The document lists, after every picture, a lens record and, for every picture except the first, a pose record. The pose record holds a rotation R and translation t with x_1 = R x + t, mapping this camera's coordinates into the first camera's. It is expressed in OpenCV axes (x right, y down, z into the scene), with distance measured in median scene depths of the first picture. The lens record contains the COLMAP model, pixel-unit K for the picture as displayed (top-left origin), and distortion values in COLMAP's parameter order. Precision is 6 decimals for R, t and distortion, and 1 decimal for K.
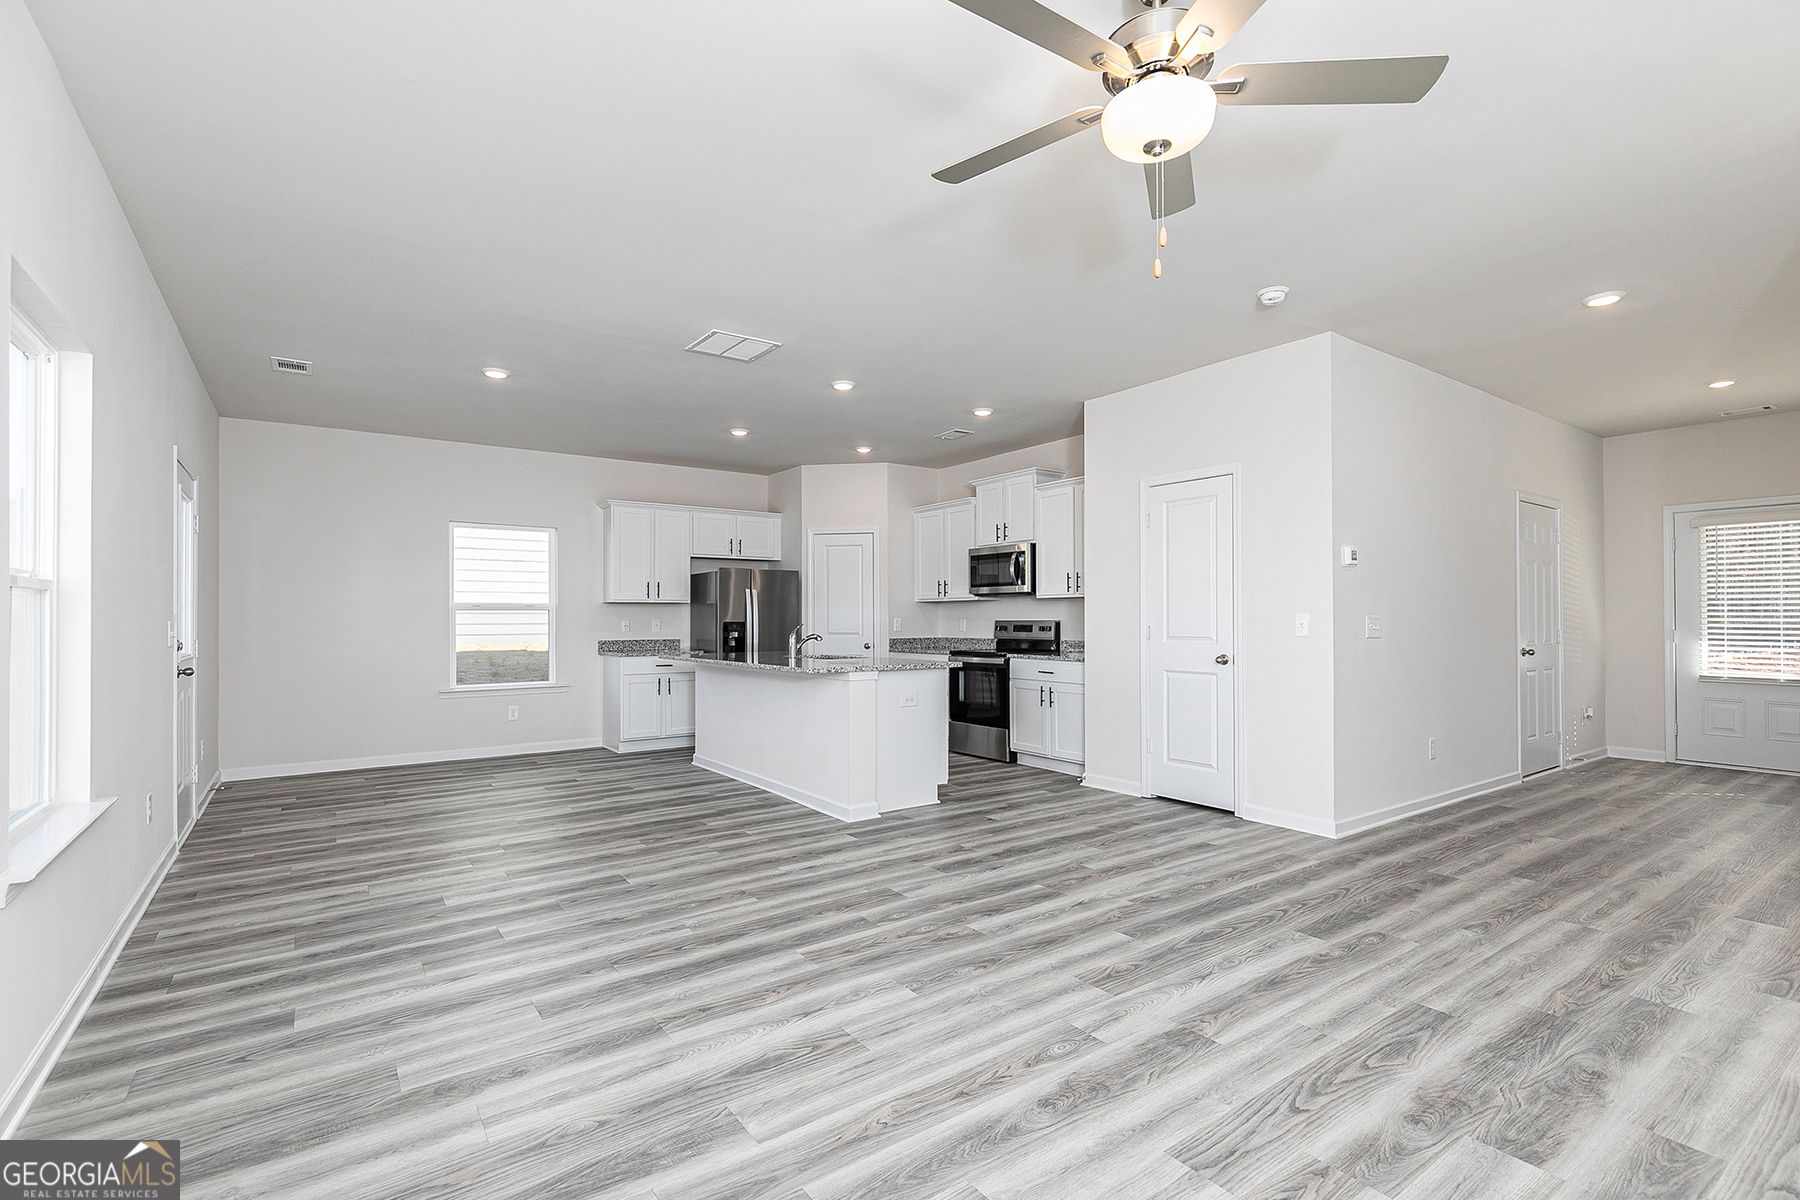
lens RADIAL K [[819.0, 0, 910.0], [0, 819.0, 608.0], [0, 0, 1]] dist [0.005662, -0.002791]
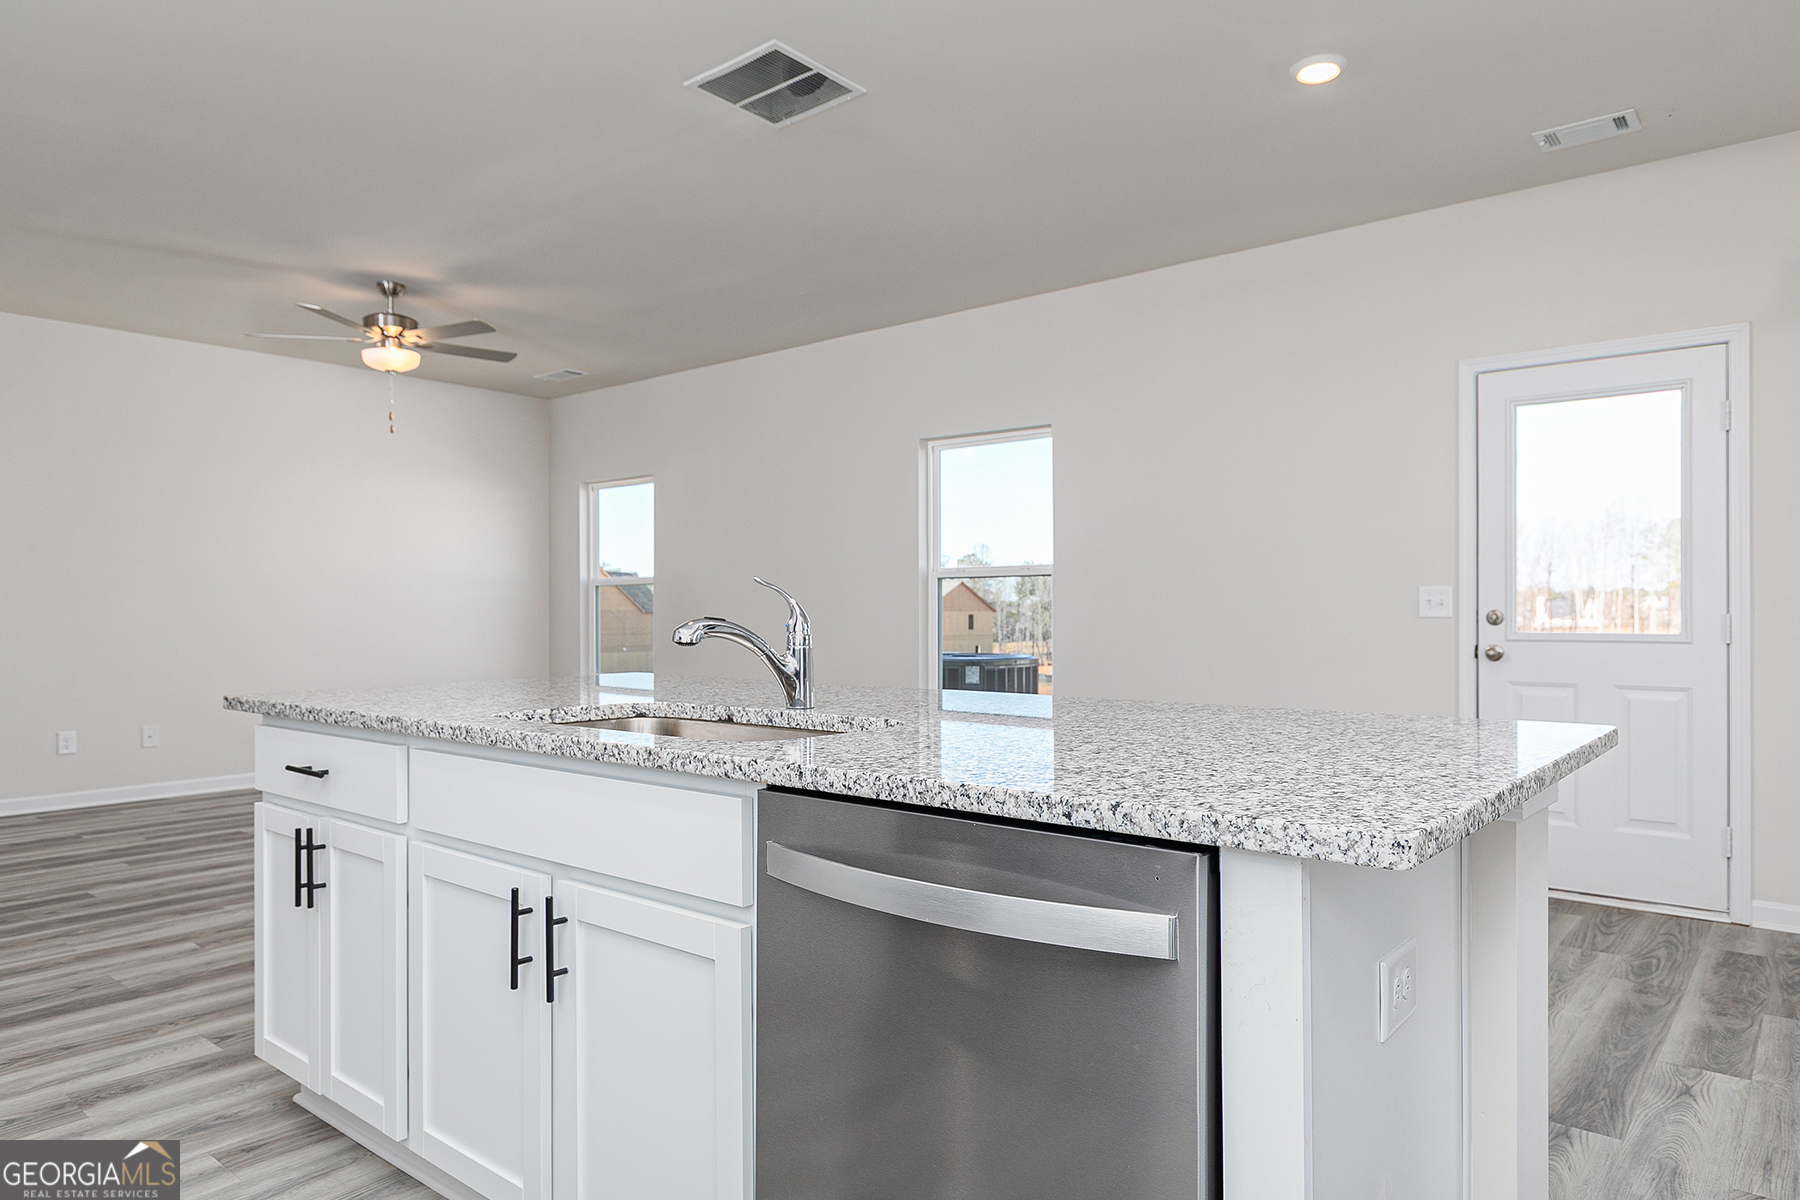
lens RADIAL K [[1127.6, 0, 902.0], [0, 1127.6, 612.3], [0, 0, 1]] dist [-0.005527, 0.002088]
pose [[-0.970764, 0.006128, -0.239959, -0.119350], [0.009006, 0.999900, -0.010901, 0.046407], [0.239868, -0.012743, -0.970722, 1.828529]]
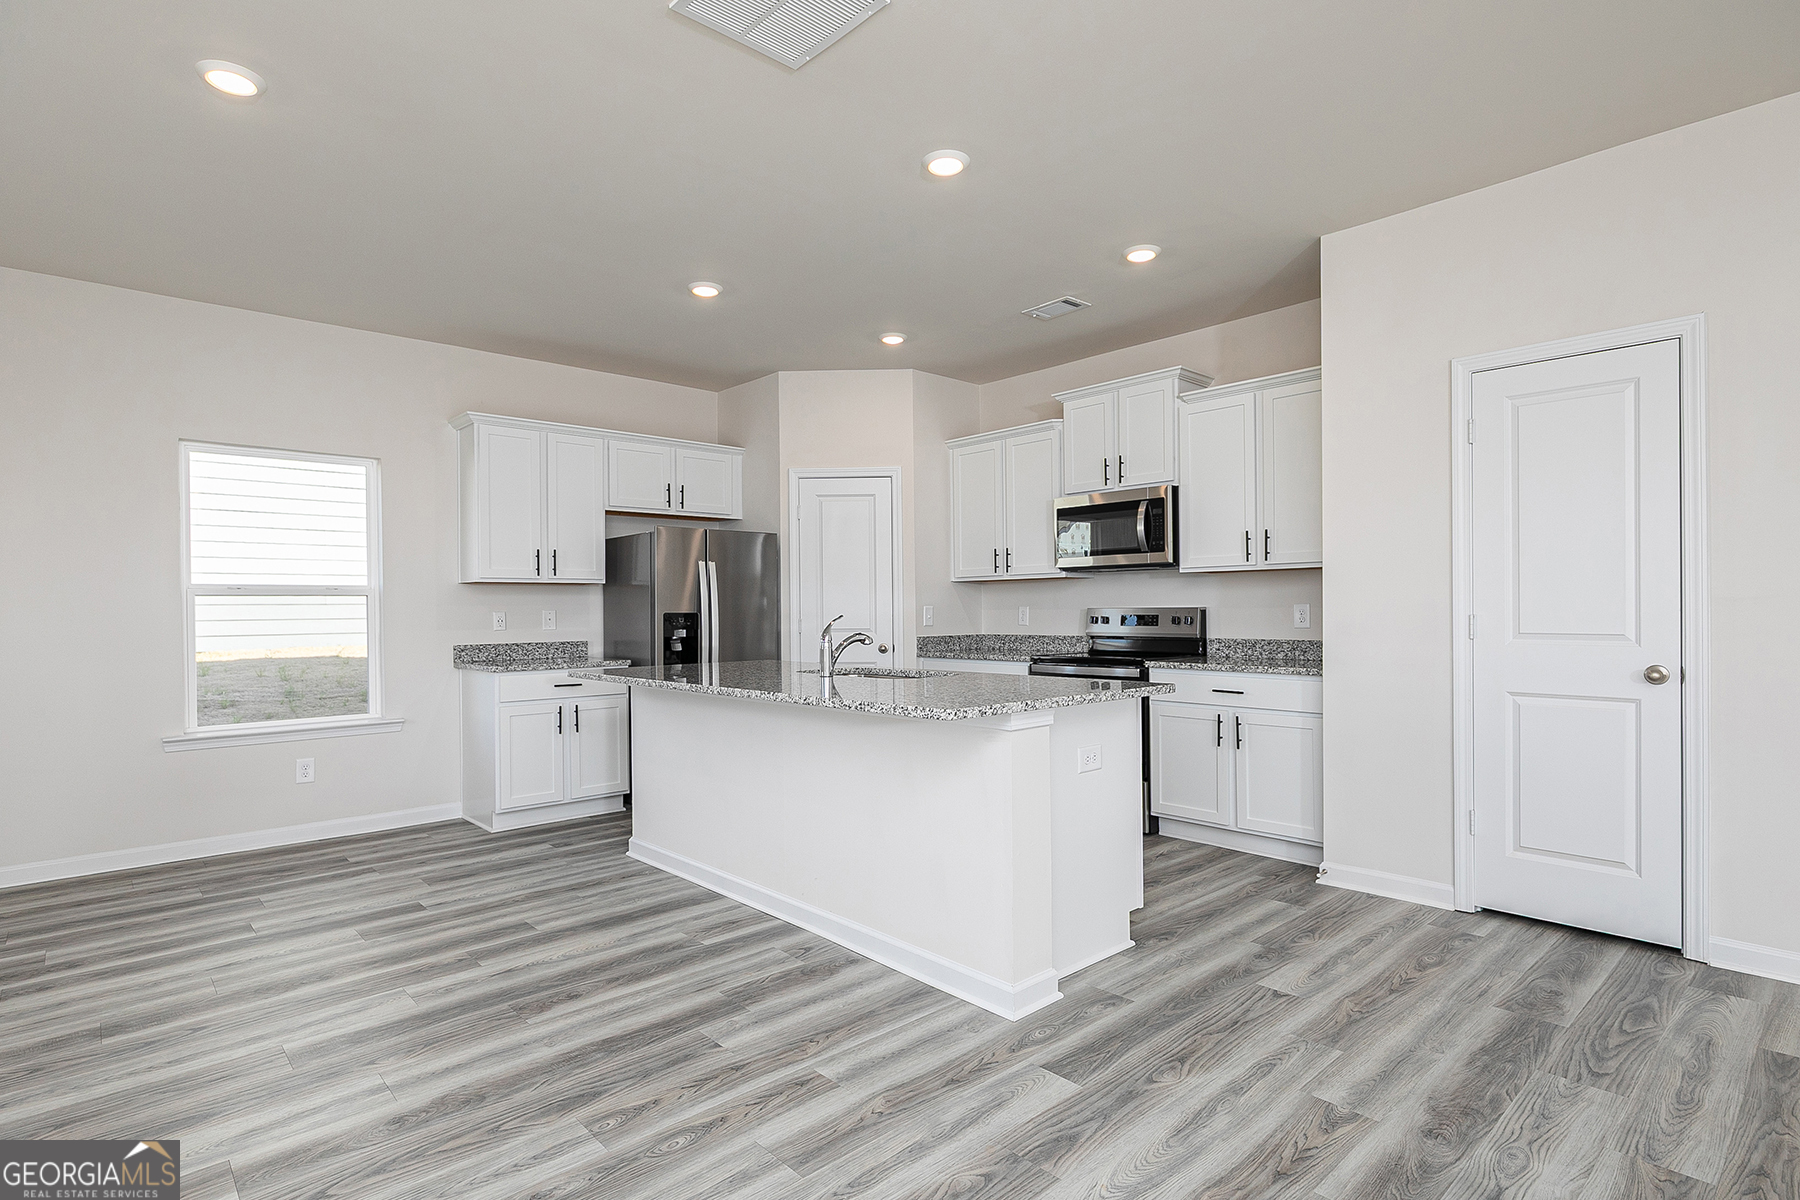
lens RADIAL K [[901.3, 0, 906.4], [0, 901.3, 610.8], [0, 0, 1]] dist [-0.004233, 0.000288]
pose [[0.993286, -0.005879, 0.115539, -0.215358], [0.004255, 0.999889, 0.014300, 0.010406], [-0.115611, -0.013712, 0.993200, 0.517655]]
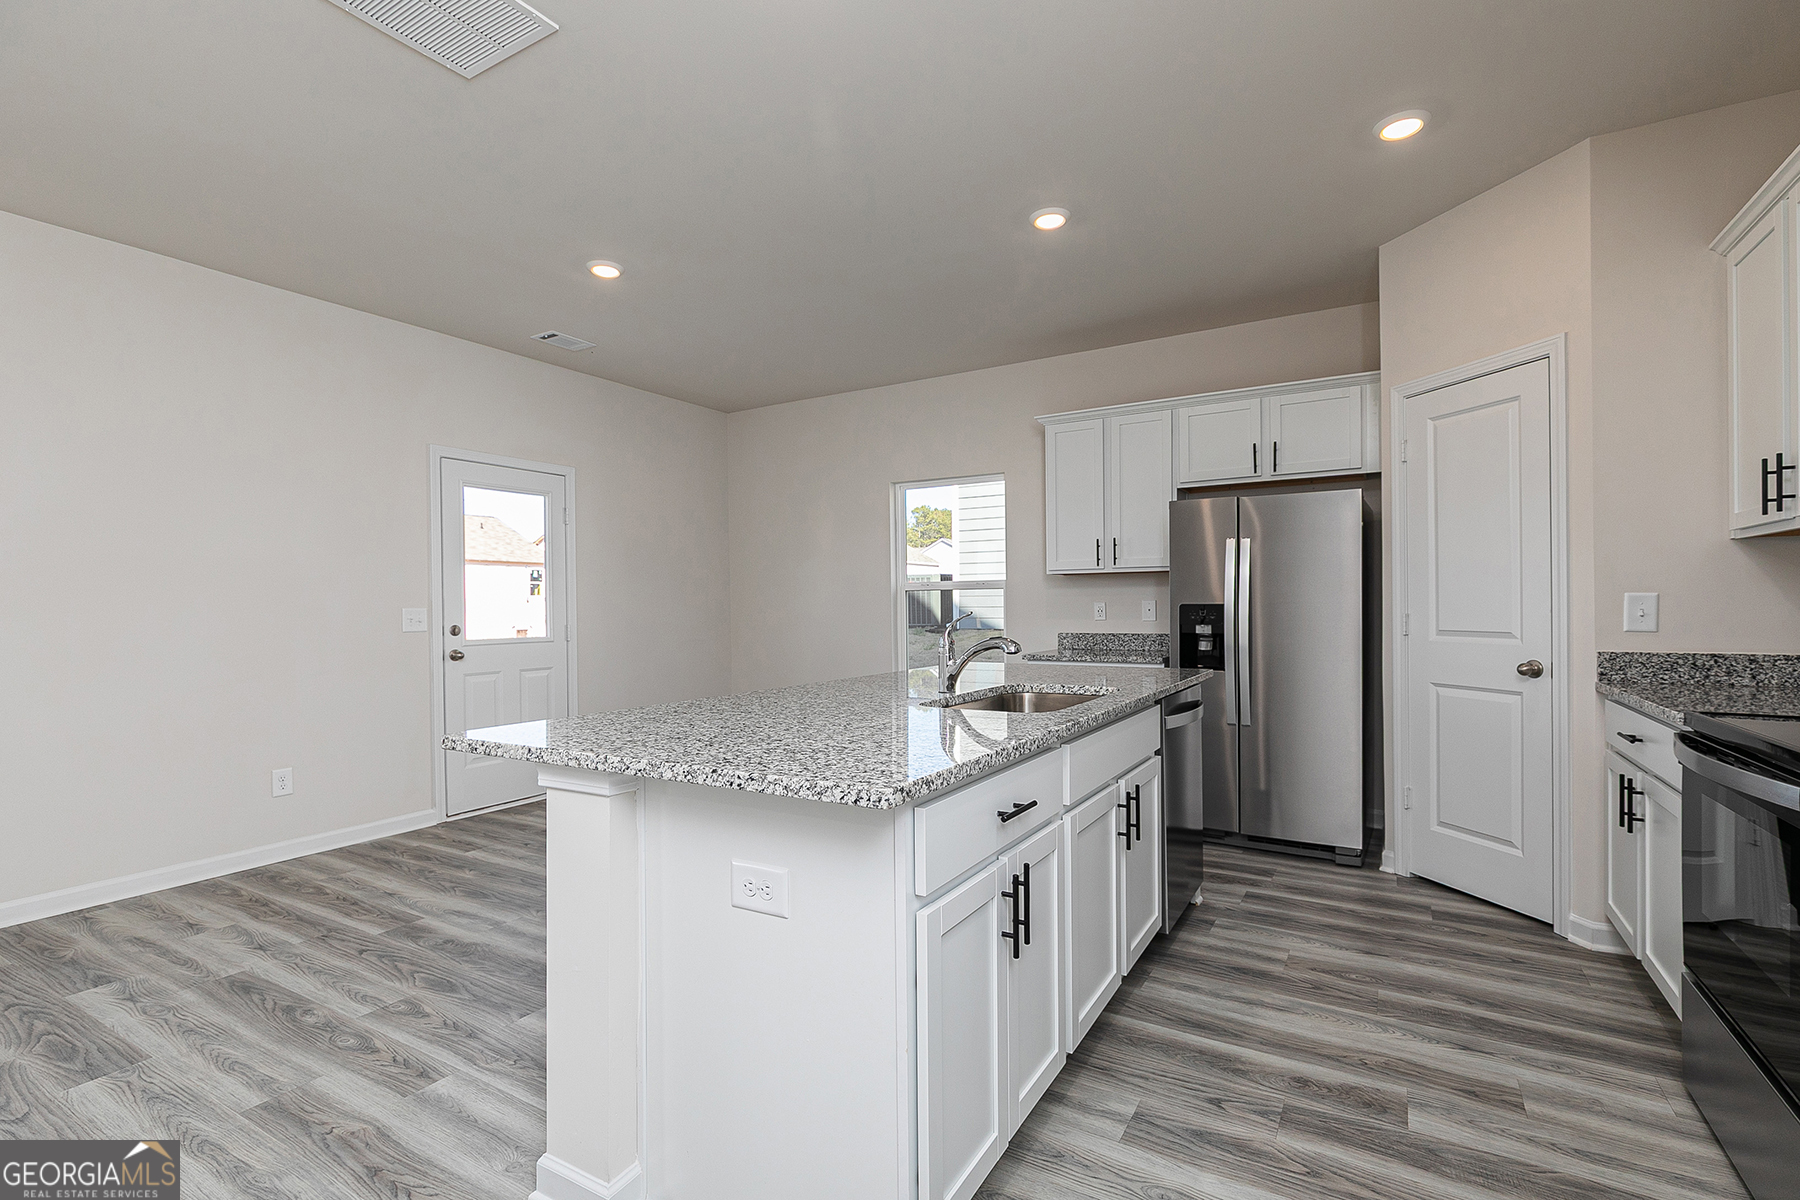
lens RADIAL K [[819.0, 0, 915.2], [0, 819.0, 618.2], [0, 0, 1]] dist [0.005662, -0.002791]
pose [[0.400856, 0.012898, -0.916050, 0.321486], [0.021263, 0.999501, 0.023378, 0.017162], [0.915894, -0.028850, 0.400382, 1.099886]]
